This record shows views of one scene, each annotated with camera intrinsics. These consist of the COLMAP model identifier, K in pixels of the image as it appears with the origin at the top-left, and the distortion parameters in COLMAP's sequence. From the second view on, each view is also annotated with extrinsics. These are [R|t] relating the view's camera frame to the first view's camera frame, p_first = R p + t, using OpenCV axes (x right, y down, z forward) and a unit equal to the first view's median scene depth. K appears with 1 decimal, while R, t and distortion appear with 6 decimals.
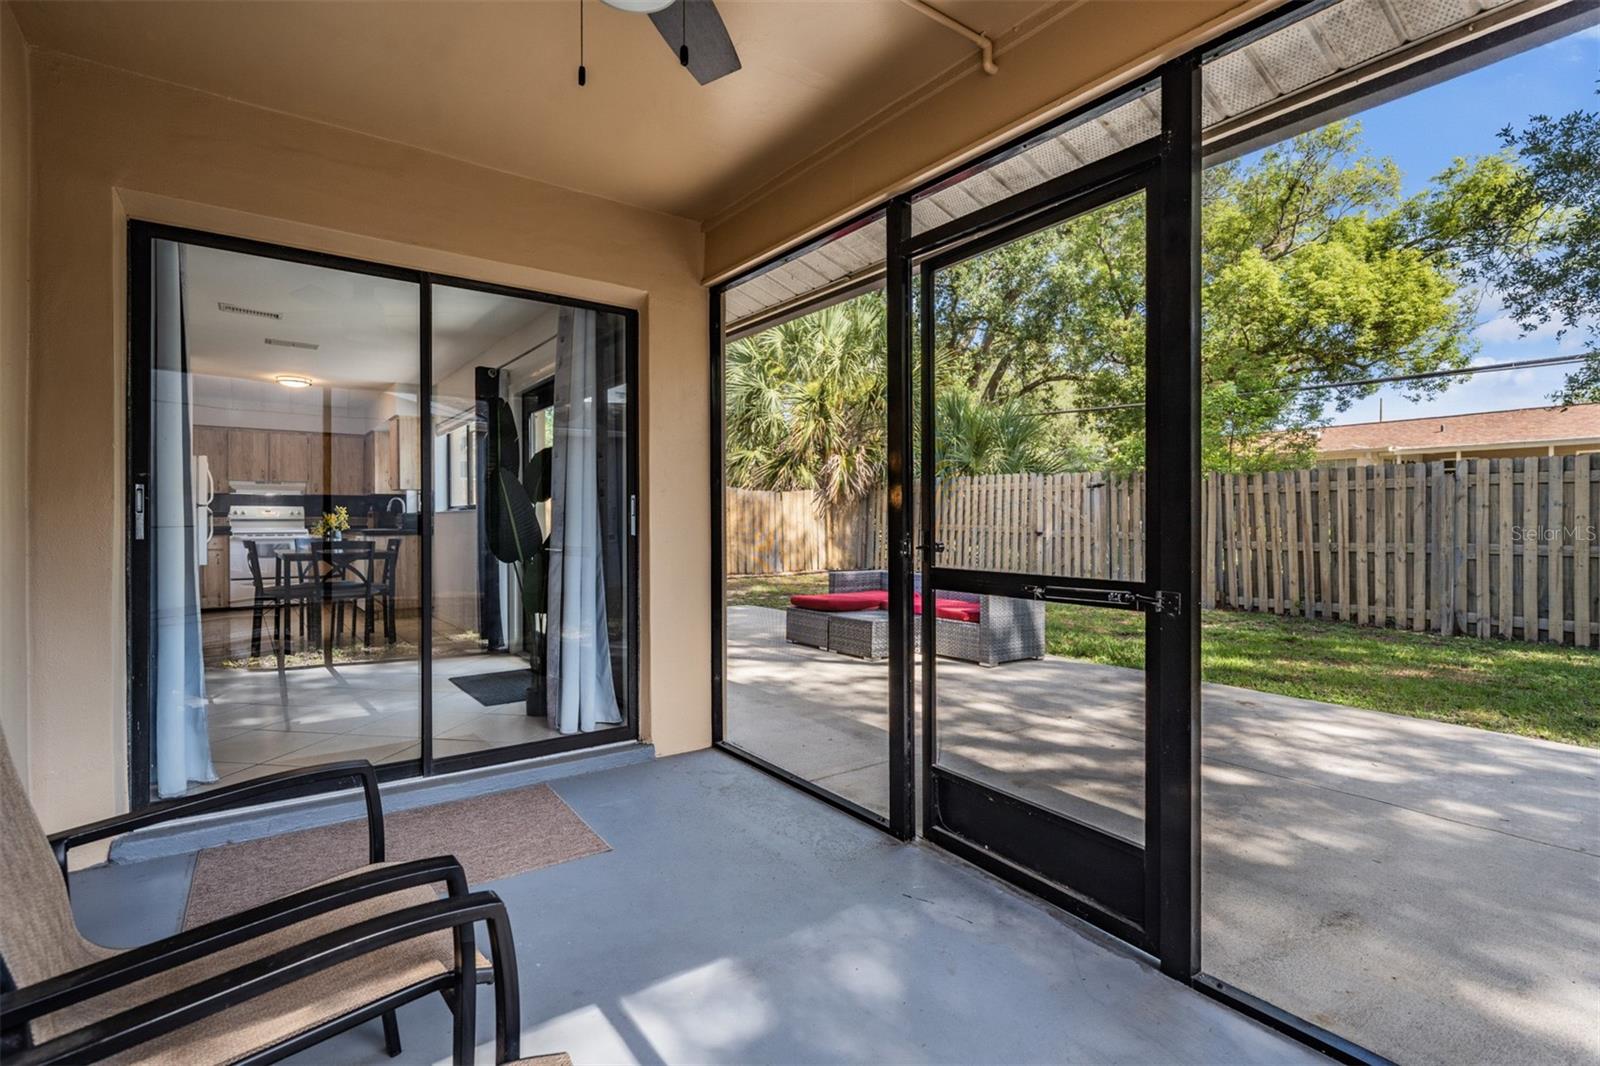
lens RADIAL K [[774.6, 0, 799.0], [0, 774.6, 524.0], [0, 0, 1]] dist [-0.000506, -0.000360]
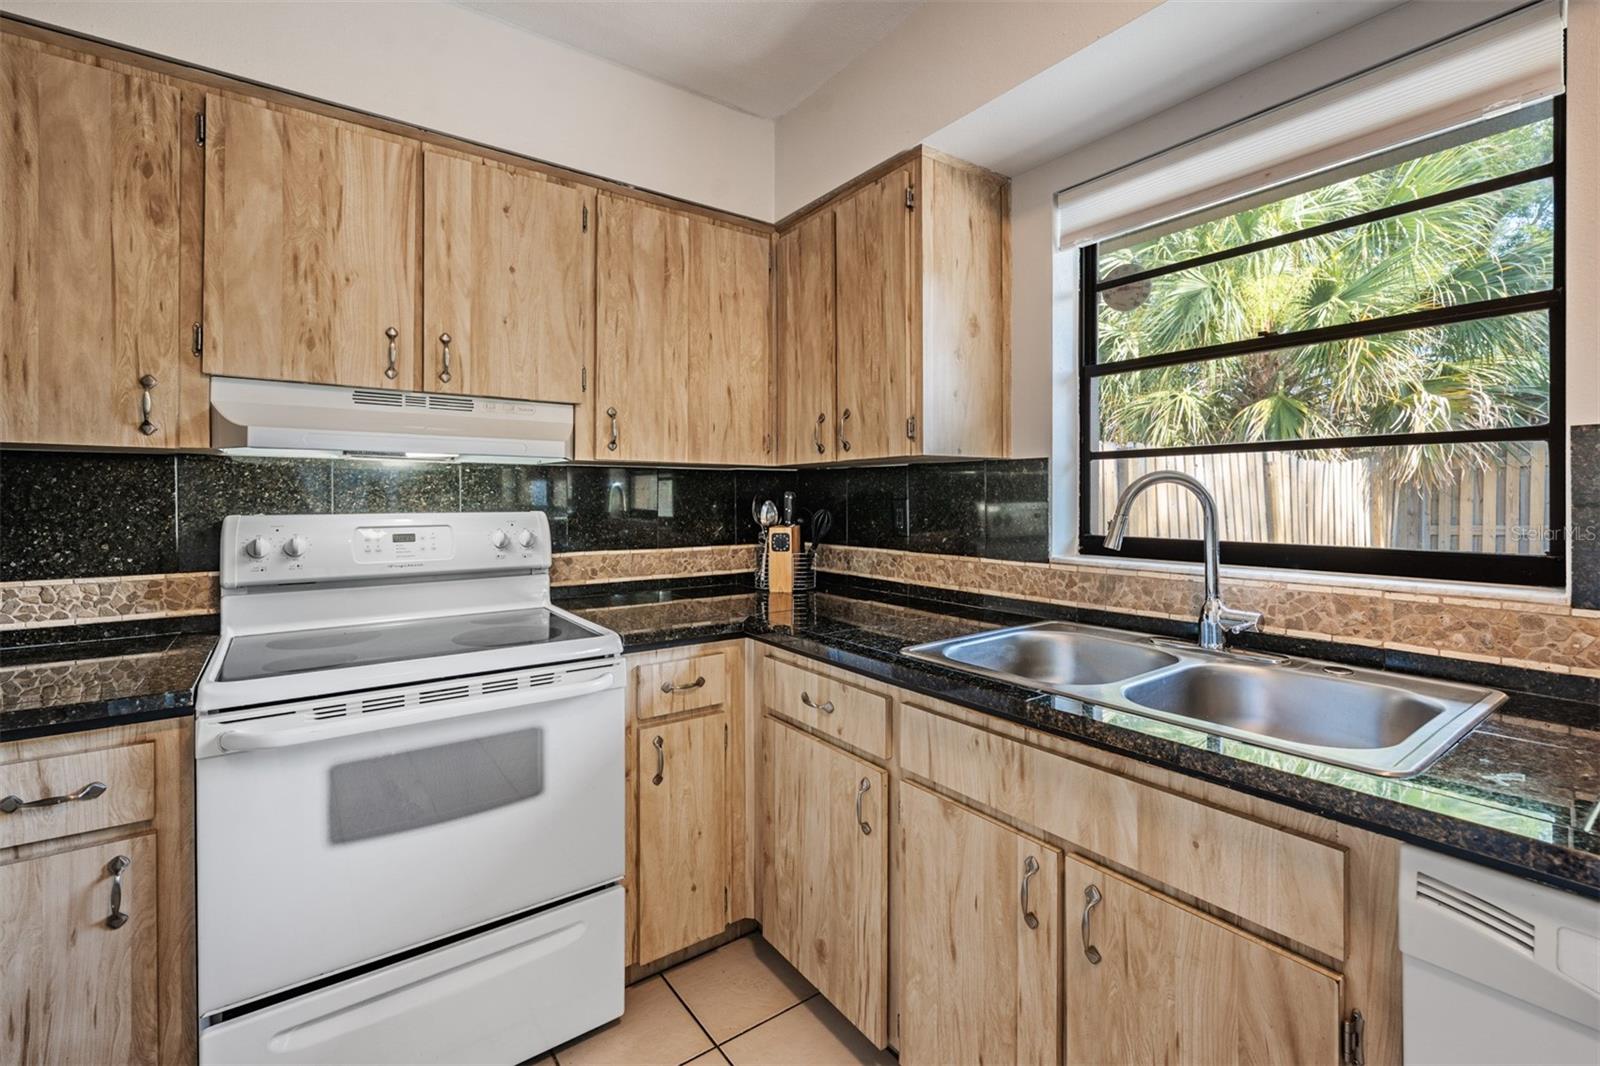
lens RADIAL K [[701.7, 0, 797.6], [0, 701.7, 499.7], [0, 0, 1]] dist [-0.002074, -0.000041]
pose [[0.999989, -0.001216, -0.004496, -0.579550], [0.001218, 0.999999, 0.000470, -0.027096], [0.004496, -0.000475, 0.999990, 0.810538]]
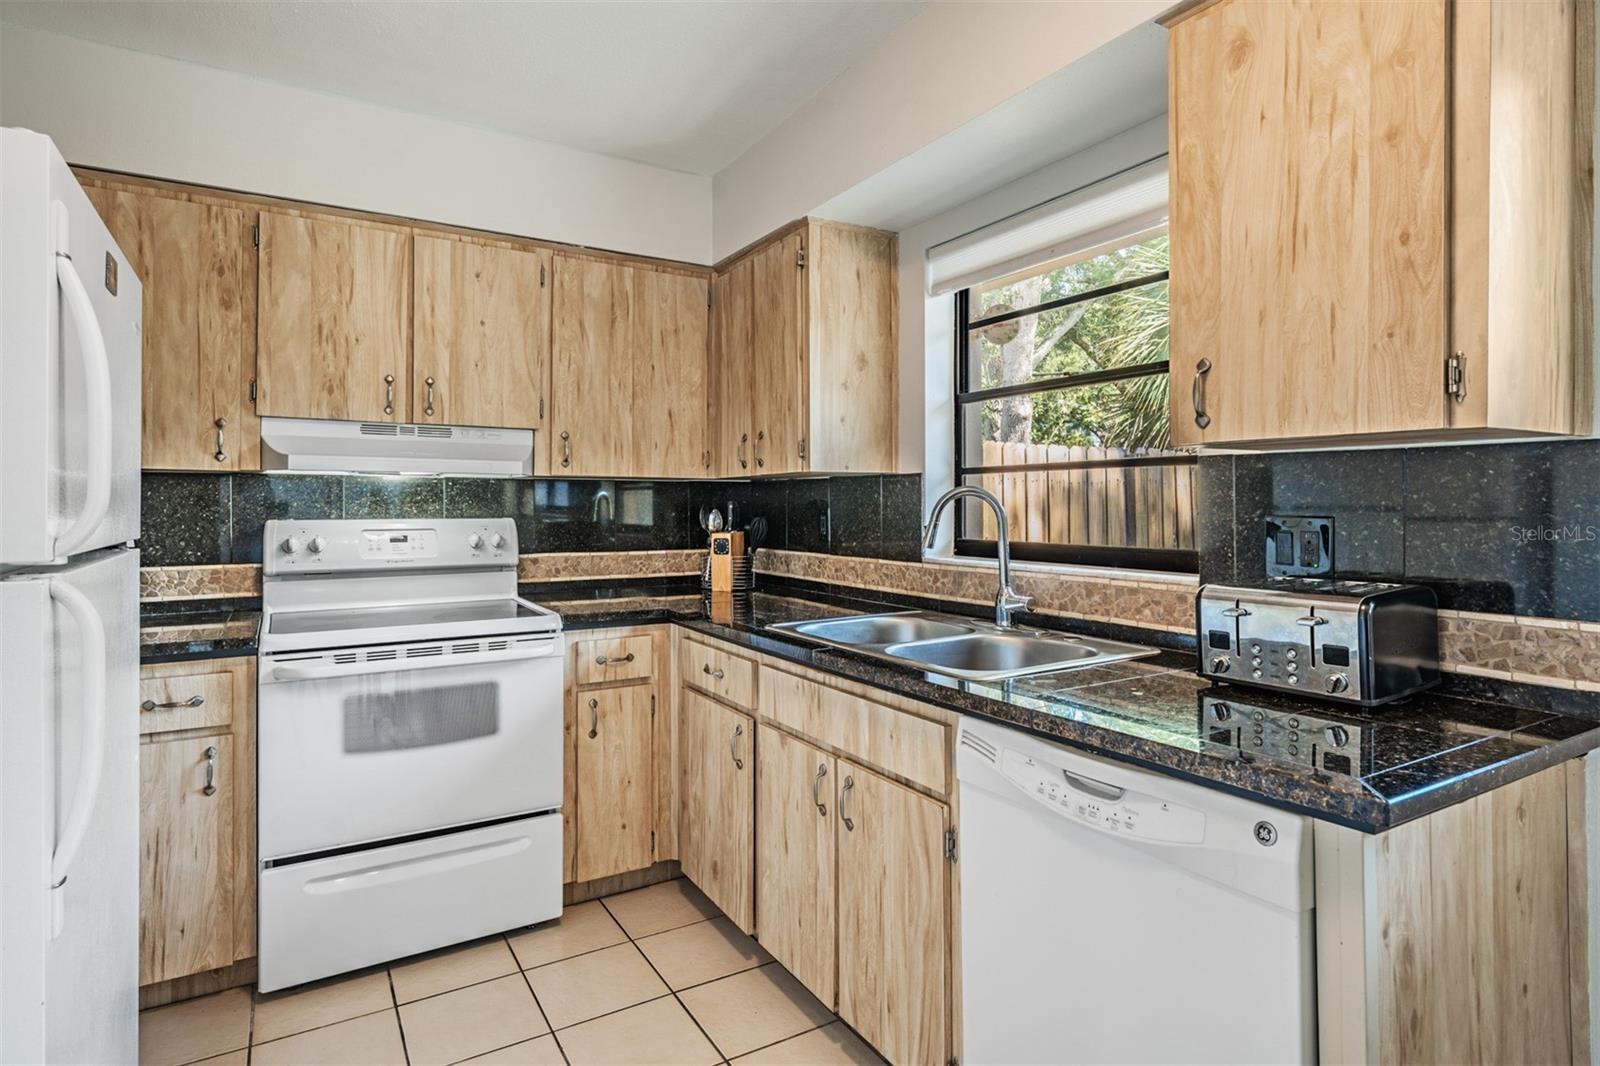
lens RADIAL K [[850.4, 0, 792.6], [0, 850.4, 502.8], [0, 0, 1]] dist [0.001155, -0.000239]
pose [[0.995698, -0.000573, -0.092659, -0.527048], [0.000006, 0.999981, -0.006111, -0.027176], [0.092661, 0.006085, 0.995679, 0.724884]]
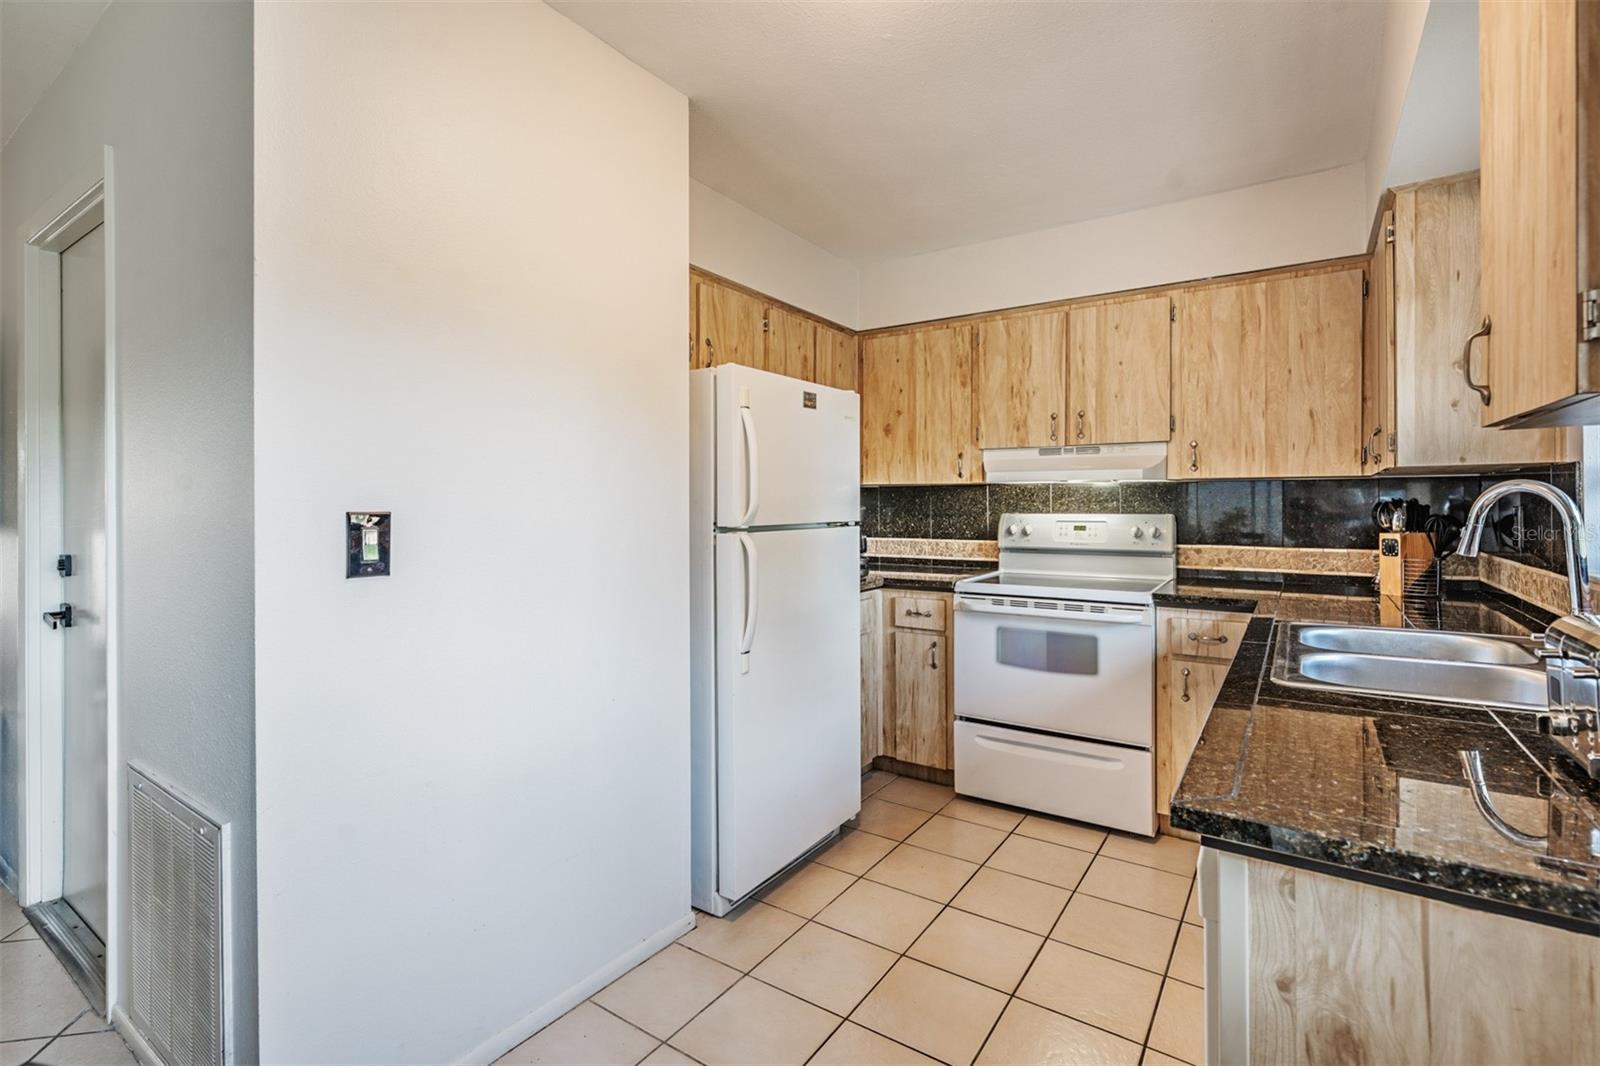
lens RADIAL K [[733.6, 0, 792.3], [0, 733.6, 509.6], [0, 0, 1]] dist [-0.001186, -0.000157]
pose [[0.327502, 0.006719, -0.944827, -0.401777], [-0.000091, 0.999975, 0.007080, -0.027878], [0.944851, -0.002232, 0.327494, 0.759896]]
